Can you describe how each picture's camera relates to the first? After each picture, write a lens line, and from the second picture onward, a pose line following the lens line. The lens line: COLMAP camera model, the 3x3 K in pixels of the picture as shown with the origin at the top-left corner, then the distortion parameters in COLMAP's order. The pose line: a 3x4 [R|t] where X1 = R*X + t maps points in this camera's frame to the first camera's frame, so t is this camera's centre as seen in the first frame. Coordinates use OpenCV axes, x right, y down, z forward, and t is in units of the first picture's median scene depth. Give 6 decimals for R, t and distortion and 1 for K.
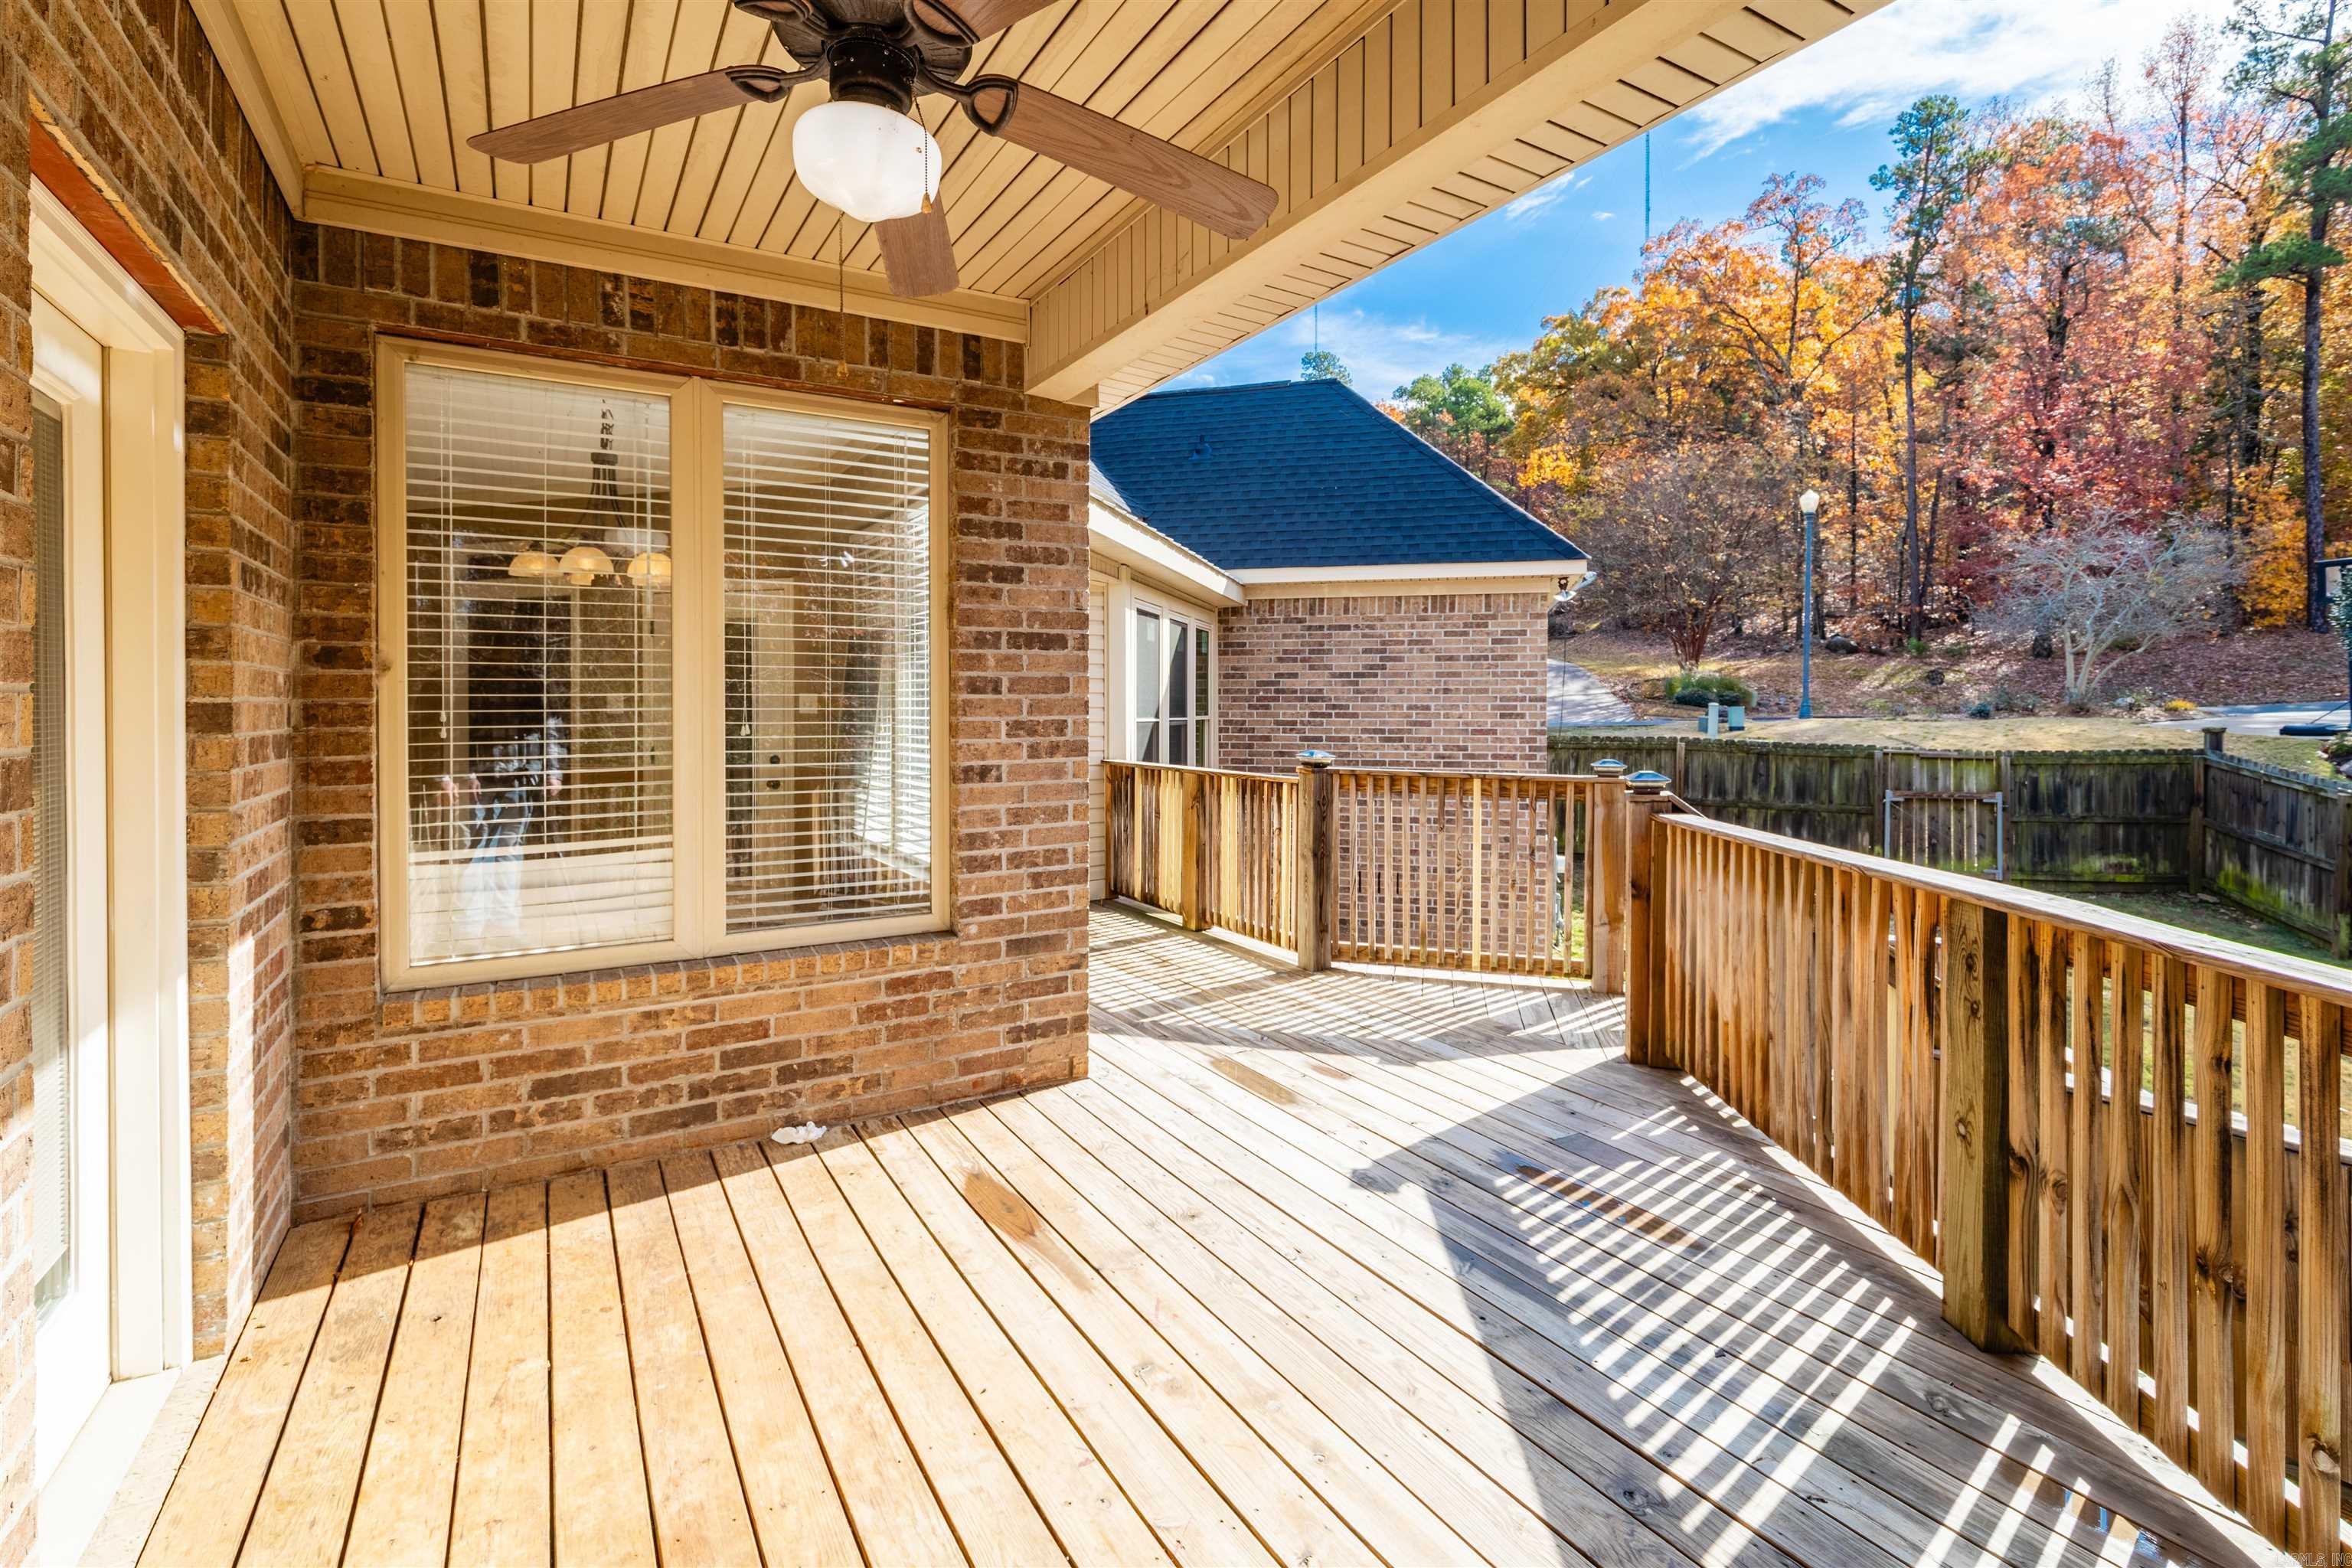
lens RADIAL K [[1087.6, 0, 1176.0], [0, 1087.6, 712.9], [0, 0, 1]] dist [0.001166, 0.000014]
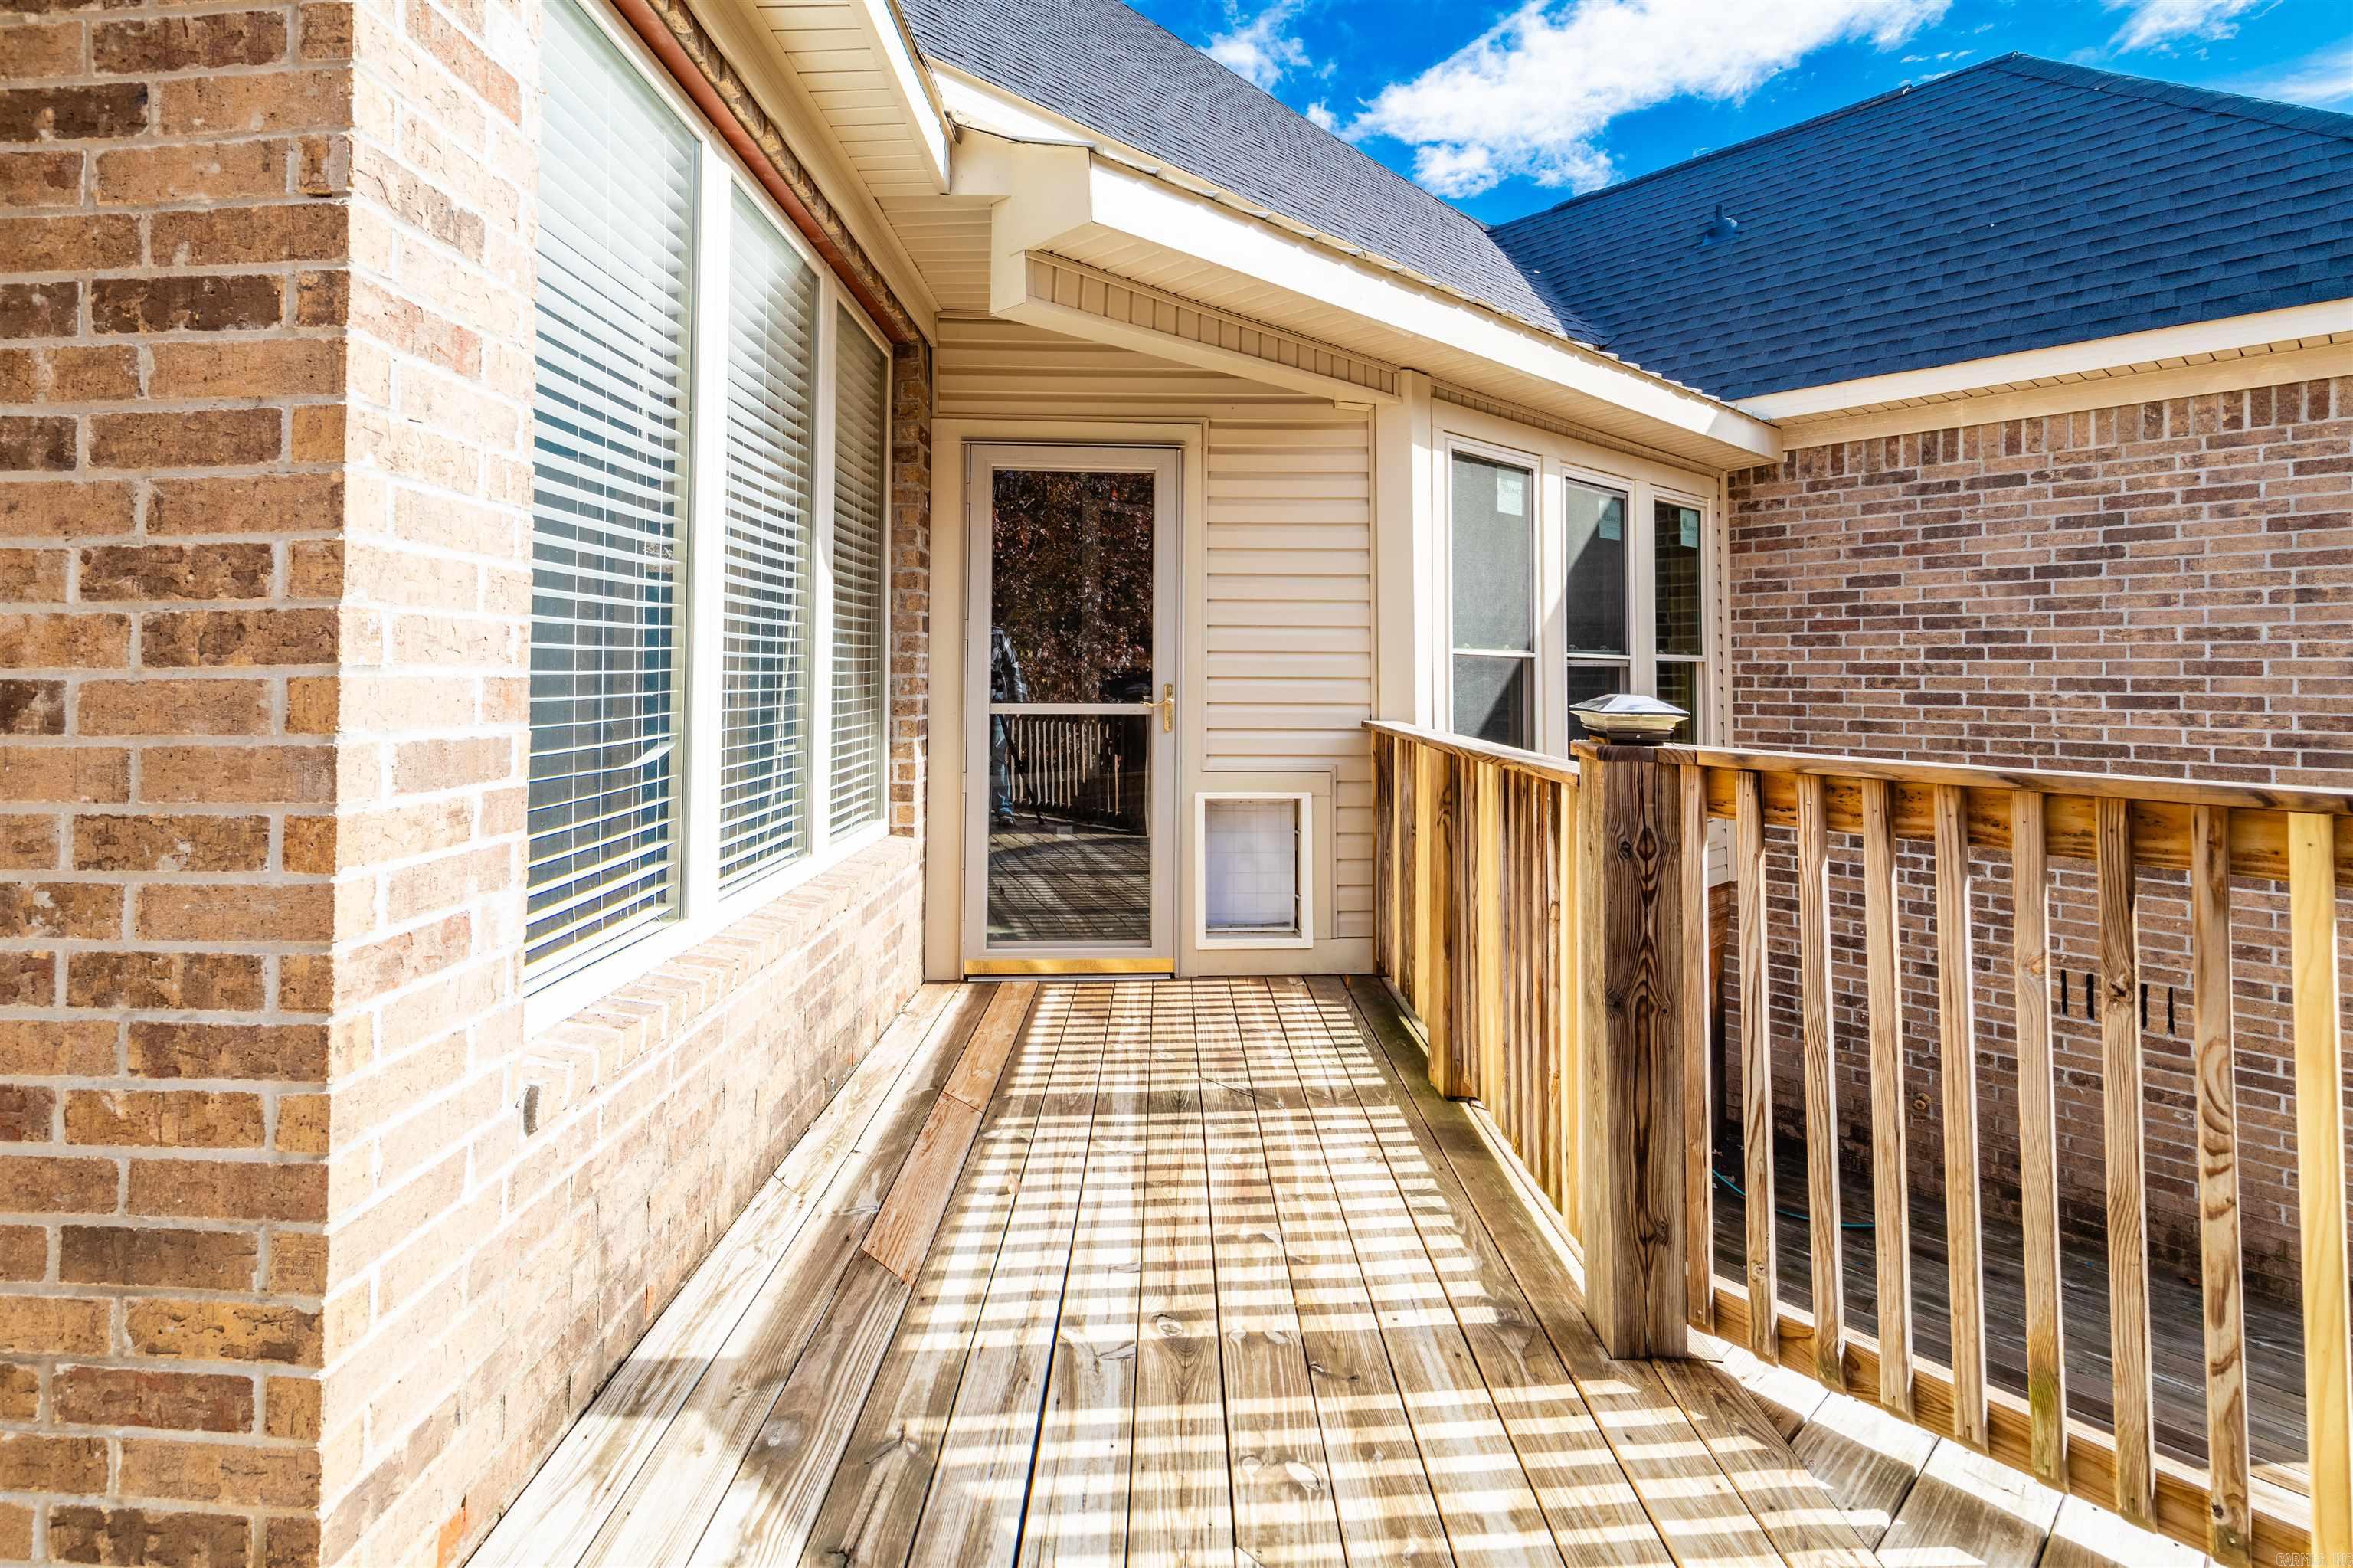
lens RADIAL K [[1025.9, 0, 1175.0], [0, 1025.9, 647.5], [0, 0, 1]] dist [0.003017, -0.000109]
pose [[0.809191, -0.017798, -0.587276, 0.205487], [-0.004865, 0.999304, -0.036988, 0.032842], [0.587525, 0.032788, 0.808541, 0.657854]]
